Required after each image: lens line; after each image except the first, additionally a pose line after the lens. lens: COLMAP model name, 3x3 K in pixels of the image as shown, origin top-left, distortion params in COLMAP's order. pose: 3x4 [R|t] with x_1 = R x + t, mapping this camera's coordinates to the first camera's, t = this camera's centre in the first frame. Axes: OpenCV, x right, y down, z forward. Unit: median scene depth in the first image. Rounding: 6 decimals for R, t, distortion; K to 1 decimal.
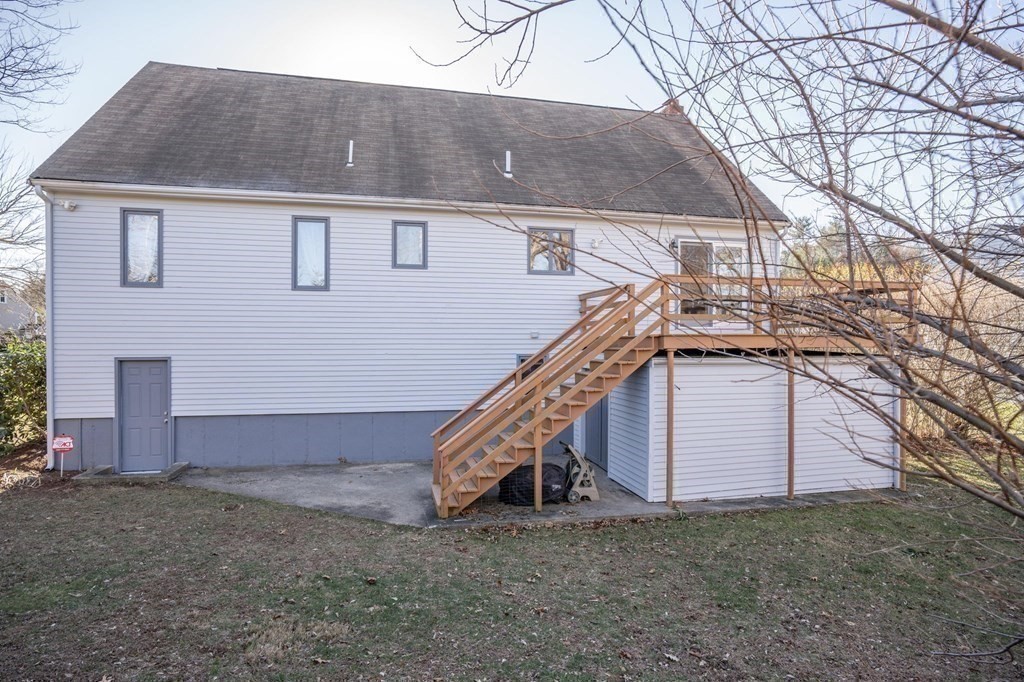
lens RADIAL K [[616.4, 0, 512.0], [0, 616.4, 341.0], [0, 0, 1]] dist [-0.036005, 0.029804]
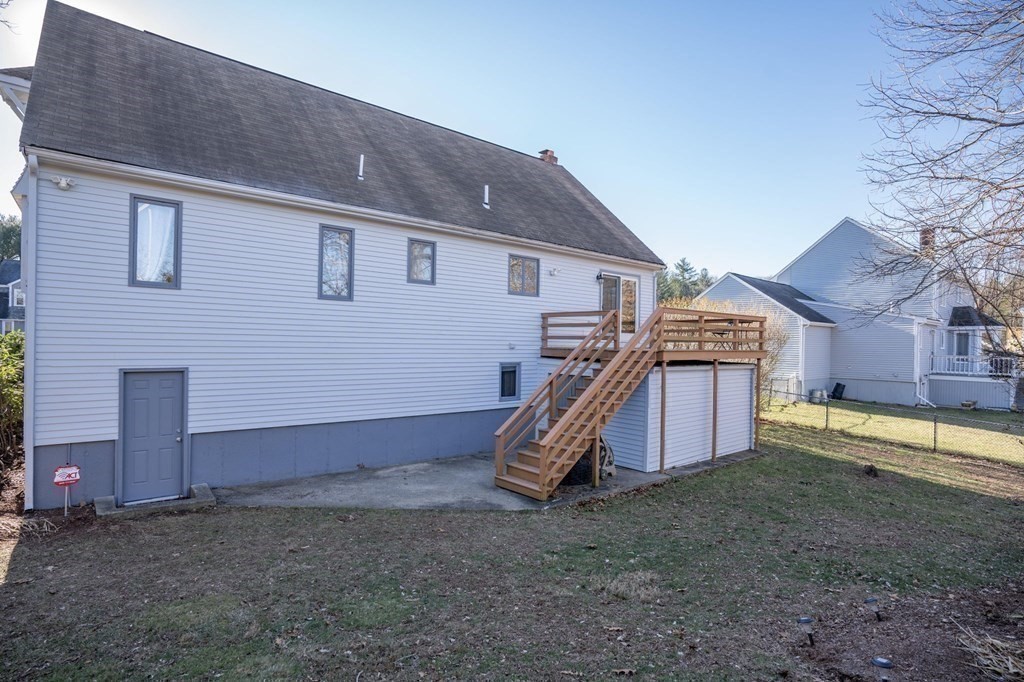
lens RADIAL K [[649.0, 0, 448.6], [0, 649.0, 328.1], [0, 0, 1]] dist [-0.036195, 0.001684]
pose [[0.855265, 0.021229, 0.517756, -0.725526], [-0.018990, 0.999773, -0.009623, -0.029889], [-0.517843, -0.001602, 0.855474, -0.002464]]
